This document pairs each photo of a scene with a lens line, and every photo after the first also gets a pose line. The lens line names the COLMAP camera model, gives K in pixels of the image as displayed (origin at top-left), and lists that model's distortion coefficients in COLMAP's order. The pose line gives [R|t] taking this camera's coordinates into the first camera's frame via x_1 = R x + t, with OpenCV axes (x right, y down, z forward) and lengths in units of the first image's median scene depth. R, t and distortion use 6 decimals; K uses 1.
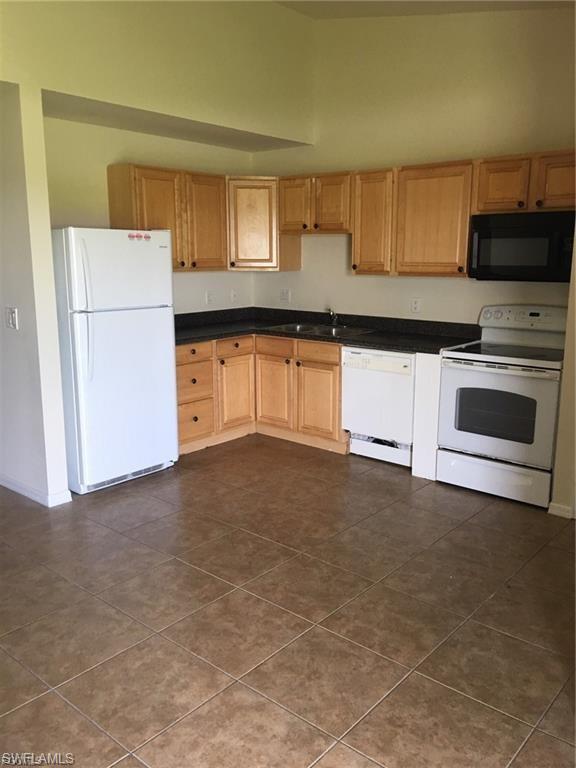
lens RADIAL K [[634.3, 0, 291.0], [0, 634.3, 380.5], [0, 0, 1]] dist [0.061838, -0.111204]
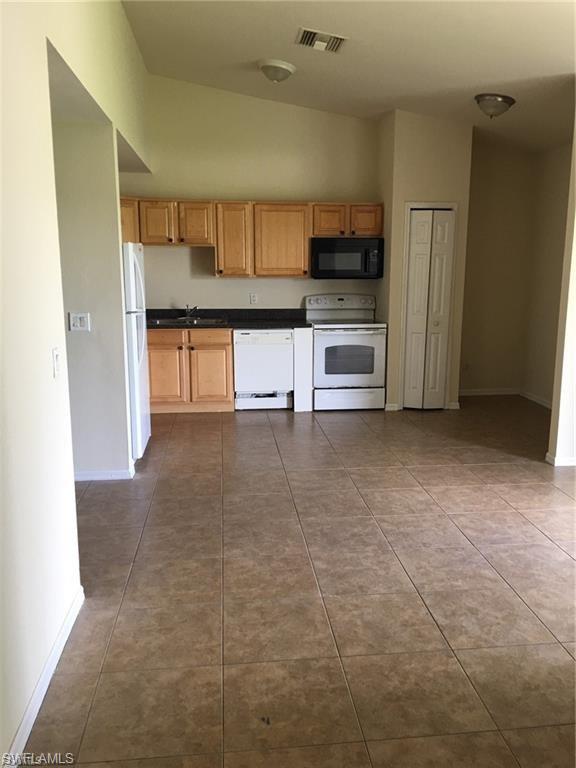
lens RADIAL K [[634.3, 0, 291.0], [0, 634.3, 380.5], [0, 0, 1]] dist [0.061838, -0.111204]
pose [[0.693423, -0.134875, 0.707794, -0.864622], [0.140608, 0.988768, 0.050663, 0.001192], [-0.706678, 0.064391, 0.704599, -0.039768]]
